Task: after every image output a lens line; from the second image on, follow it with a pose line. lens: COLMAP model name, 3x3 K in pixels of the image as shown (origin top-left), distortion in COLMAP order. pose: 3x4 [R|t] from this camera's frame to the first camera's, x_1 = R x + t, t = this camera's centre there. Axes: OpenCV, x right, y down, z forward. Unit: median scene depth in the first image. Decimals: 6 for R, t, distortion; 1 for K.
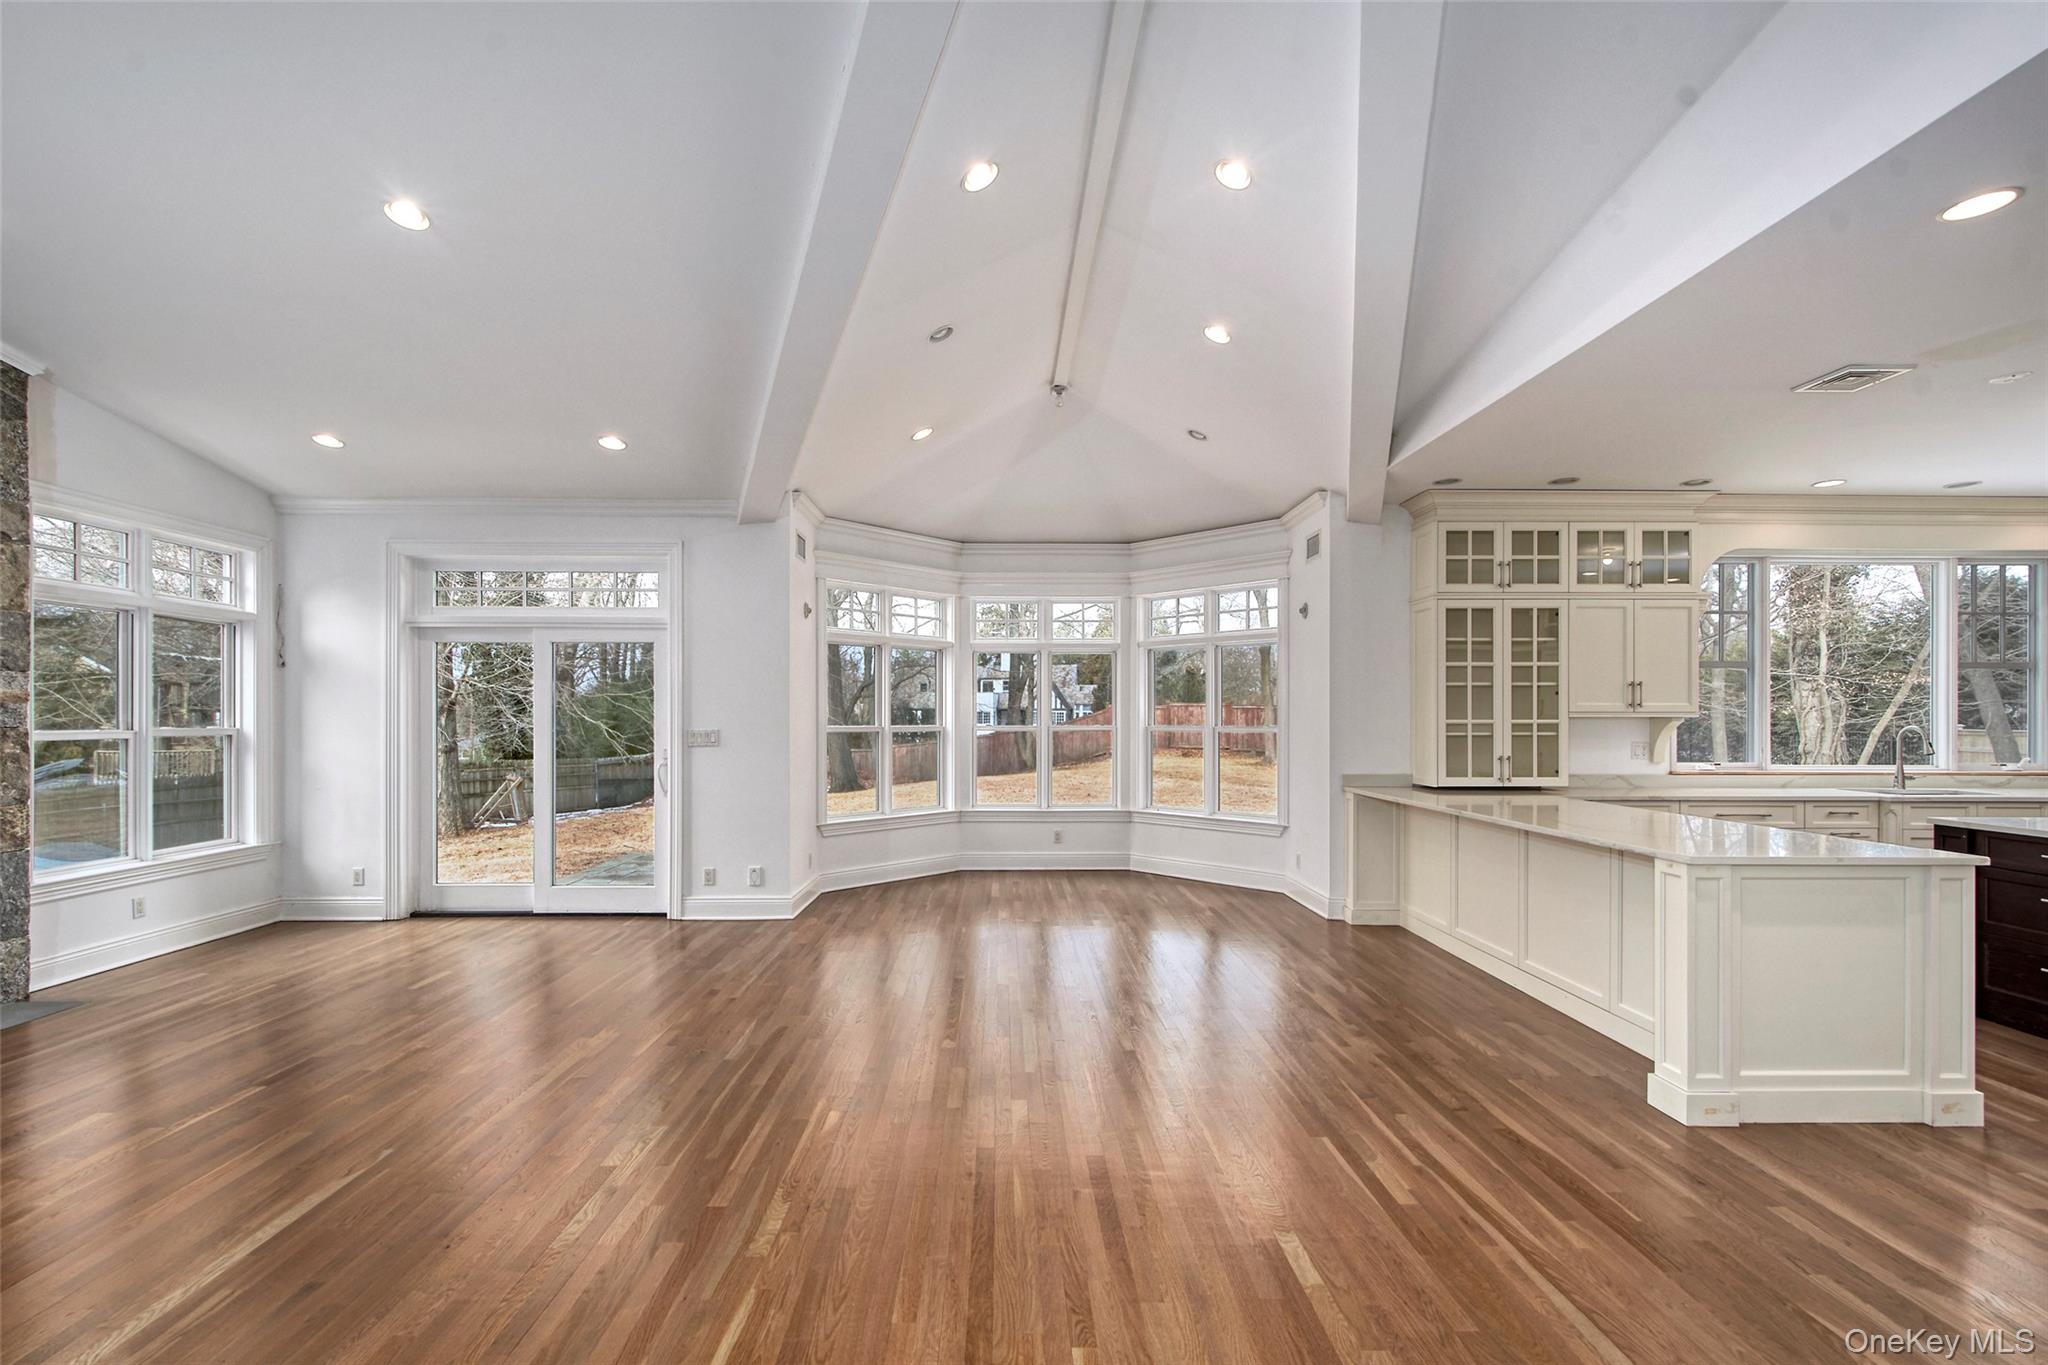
lens RADIAL K [[901.7, 0, 1027.6], [0, 901.7, 717.4], [0, 0, 1]] dist [0.001357, -0.000288]
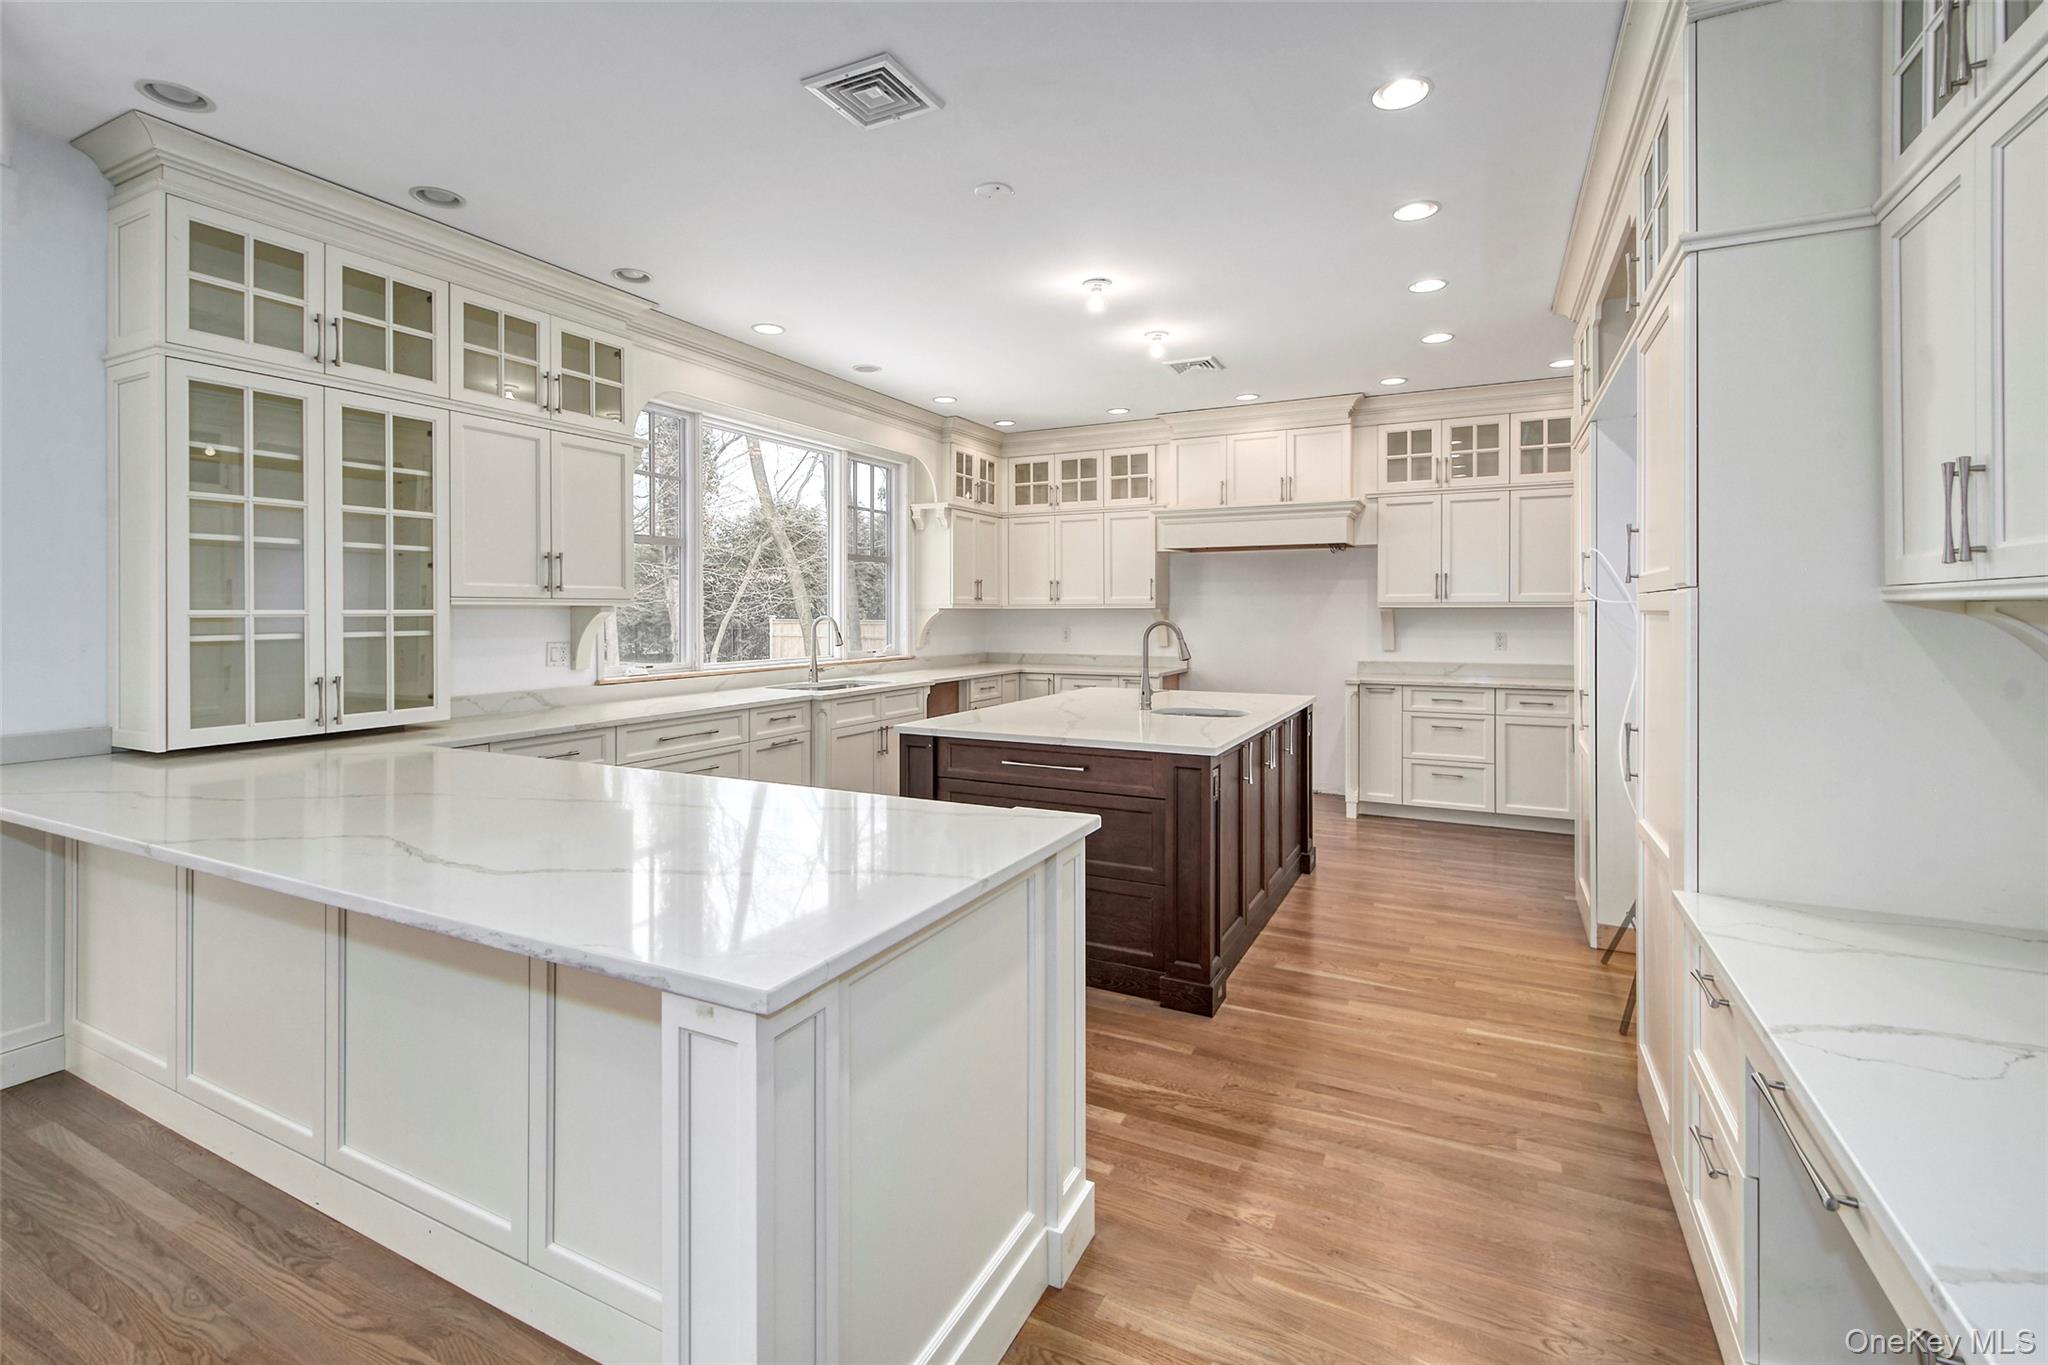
lens RADIAL K [[901.7, 0, 1040.2], [0, 901.7, 610.3], [0, 0, 1]] dist [0.001357, -0.000288]
pose [[0.448402, -0.002597, 0.893828, 0.235604], [0.002995, 0.999995, 0.001403, 0.003502], [-0.893827, 0.002048, 0.448407, 0.374365]]
